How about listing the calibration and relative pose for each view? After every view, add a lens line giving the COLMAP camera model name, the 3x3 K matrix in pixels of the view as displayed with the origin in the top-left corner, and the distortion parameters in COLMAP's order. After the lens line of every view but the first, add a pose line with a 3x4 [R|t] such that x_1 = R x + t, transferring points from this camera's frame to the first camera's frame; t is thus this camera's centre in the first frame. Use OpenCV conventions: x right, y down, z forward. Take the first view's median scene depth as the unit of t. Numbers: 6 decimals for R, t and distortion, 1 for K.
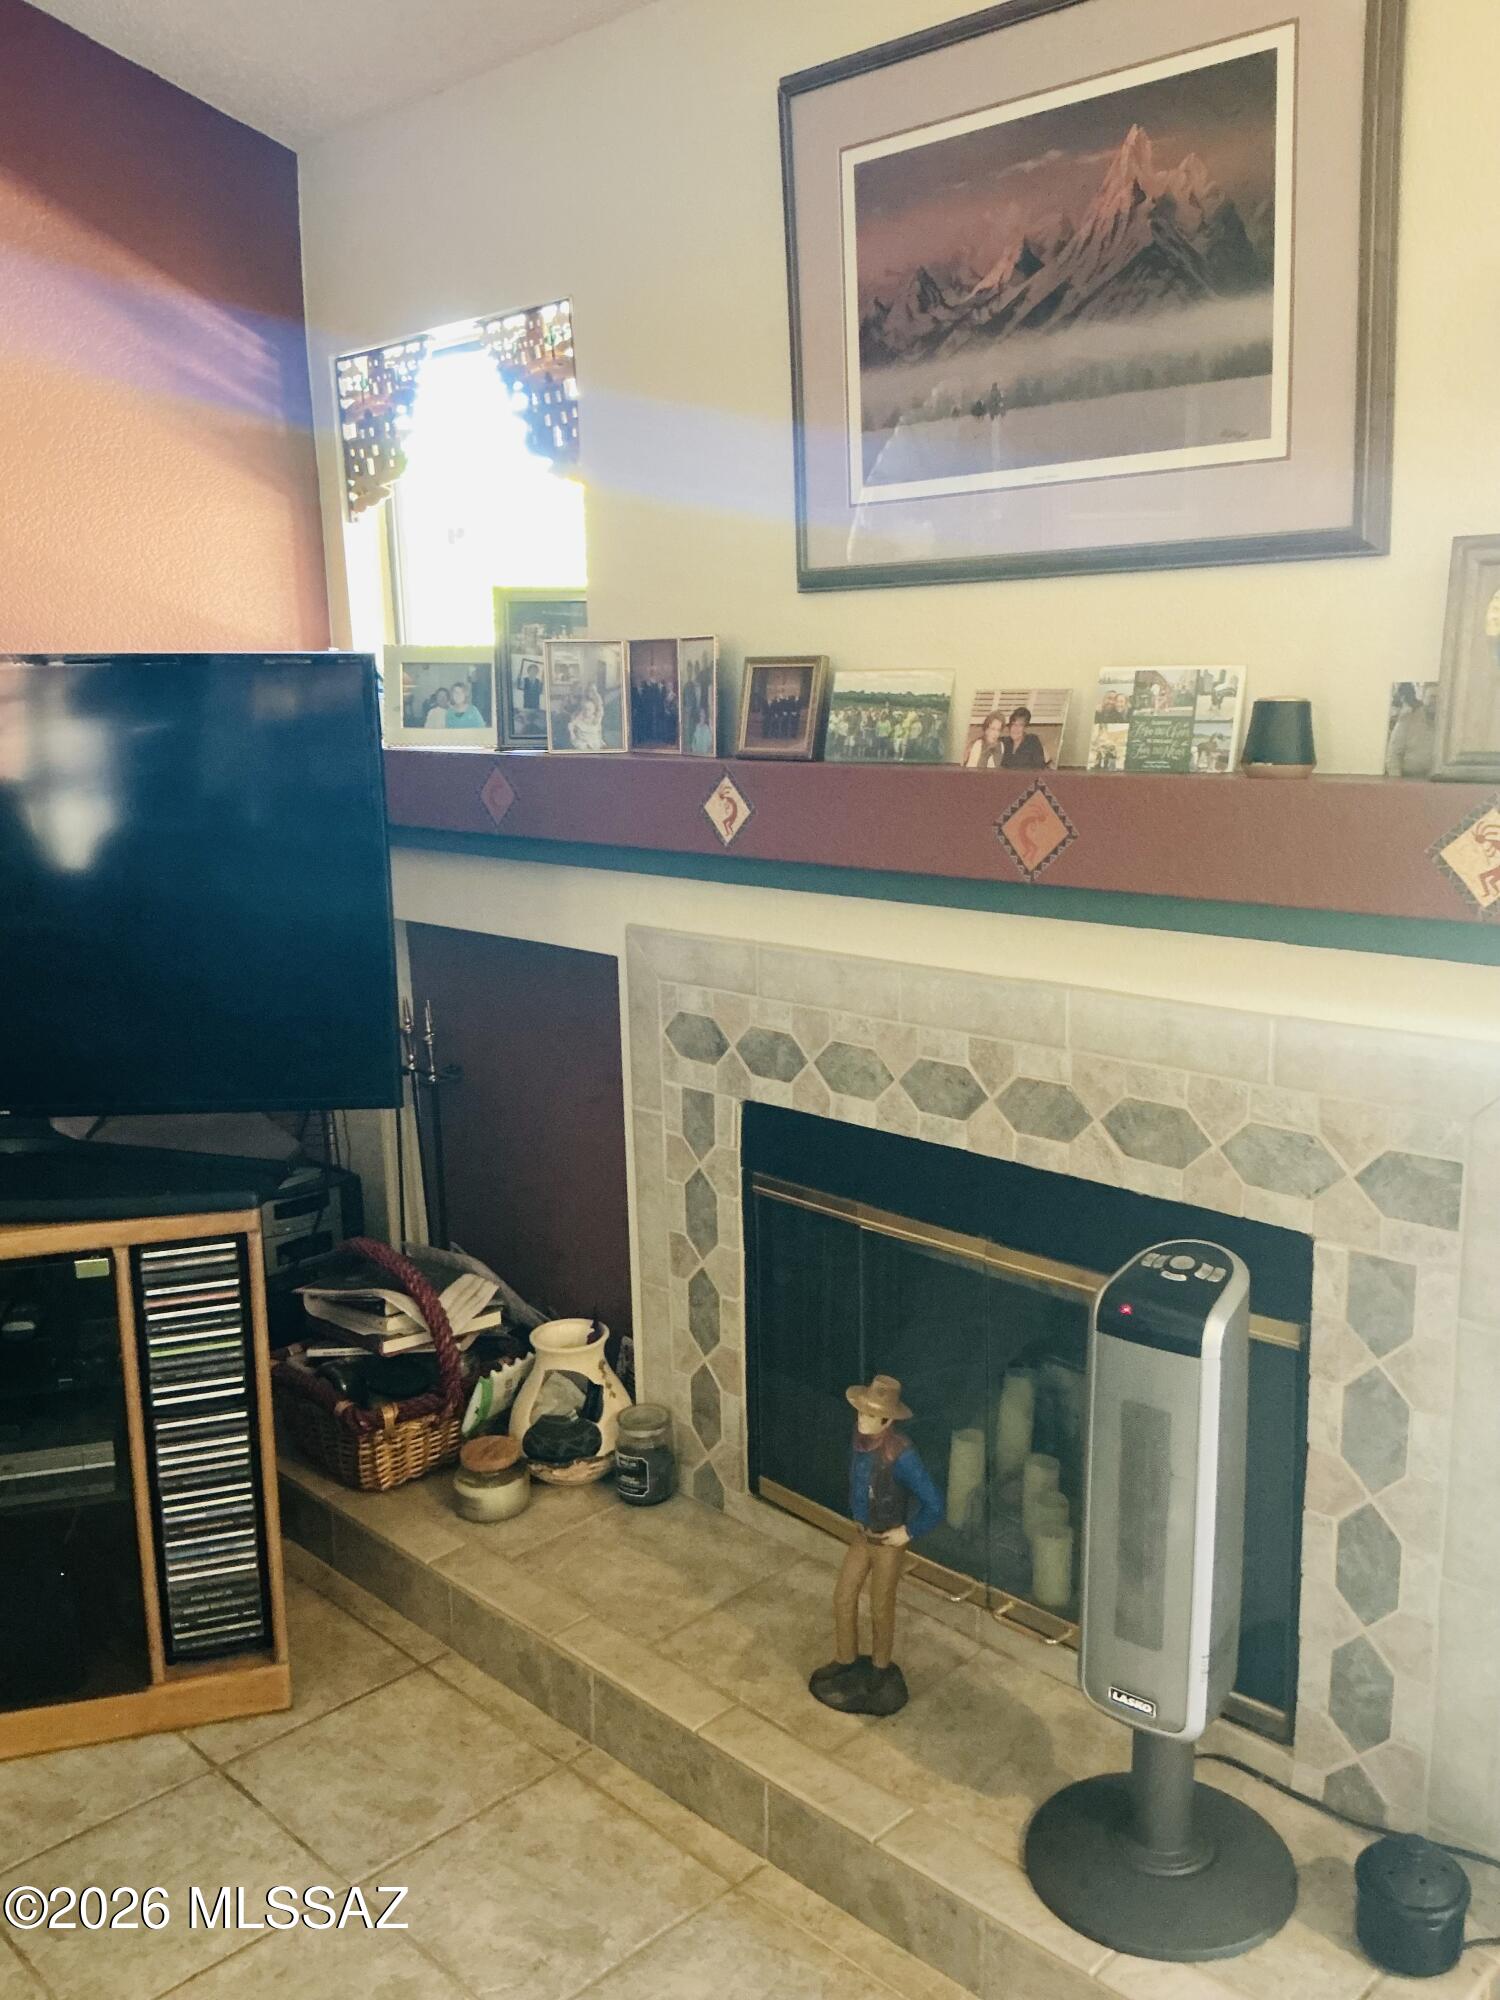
lens RADIAL K [[1665.6, 0, 762.9], [0, 1665.6, 998.3], [0, 0, 1]] dist [0.153930, -0.313964]
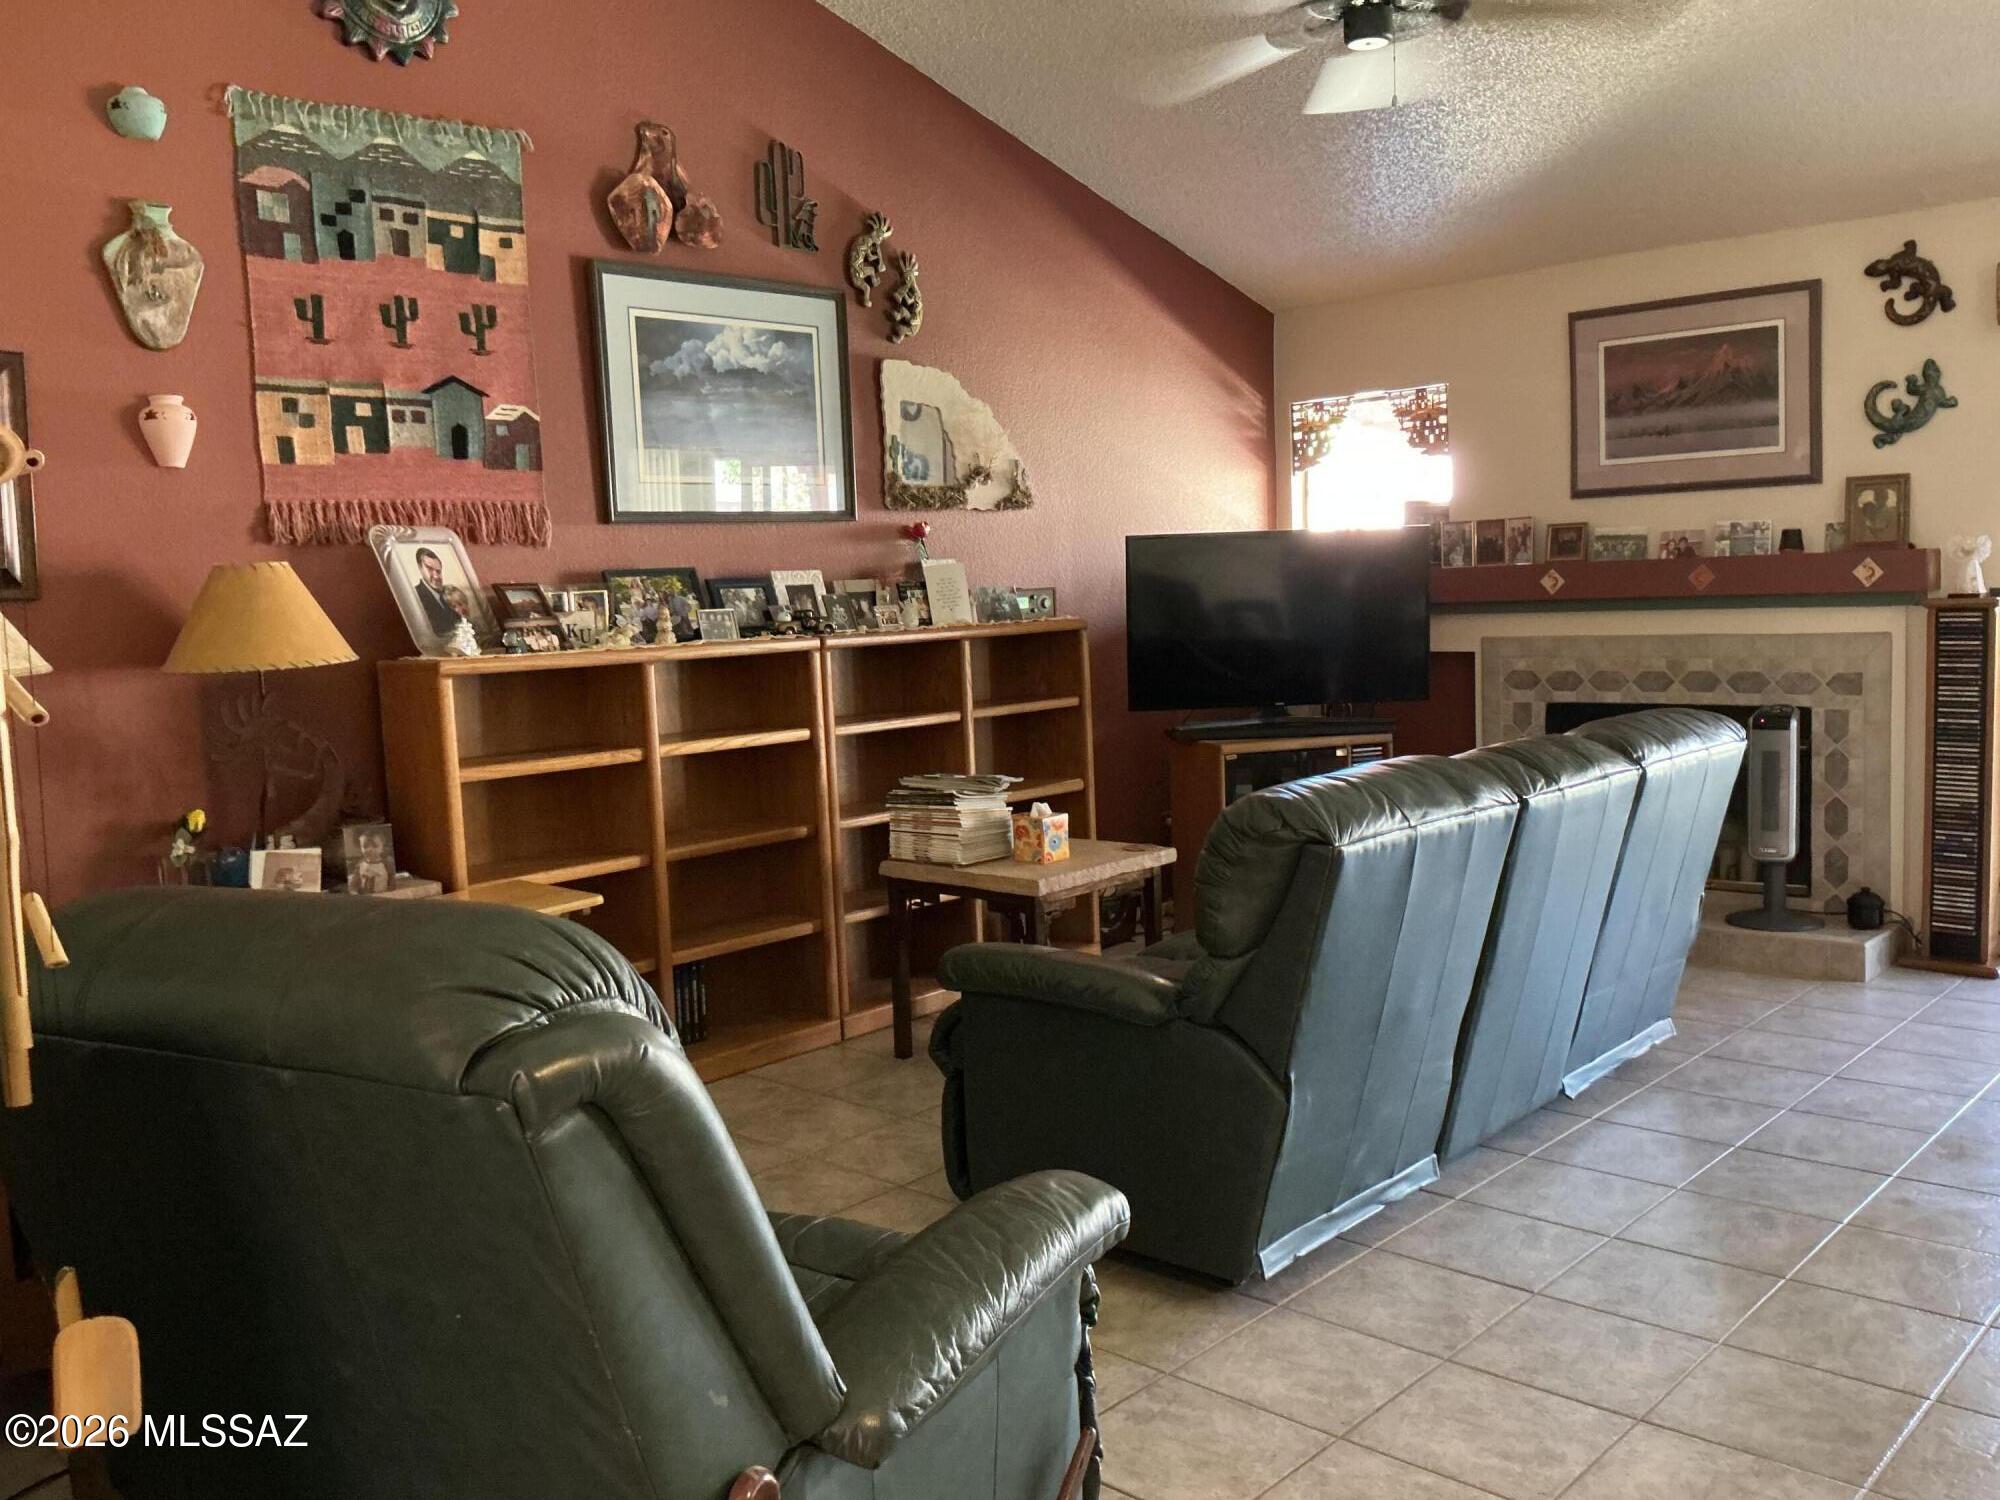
lens RADIAL K [[1665.6, 0, 1000.0], [0, 1665.6, 750.0], [0, 0, 1]] dist [0.153930, -0.313964]
pose [[0.999637, -0.024431, 0.011377, -0.986982], [0.025391, 0.995281, -0.093651, 0.398807], [-0.009036, 0.093906, 0.995540, -1.693635]]
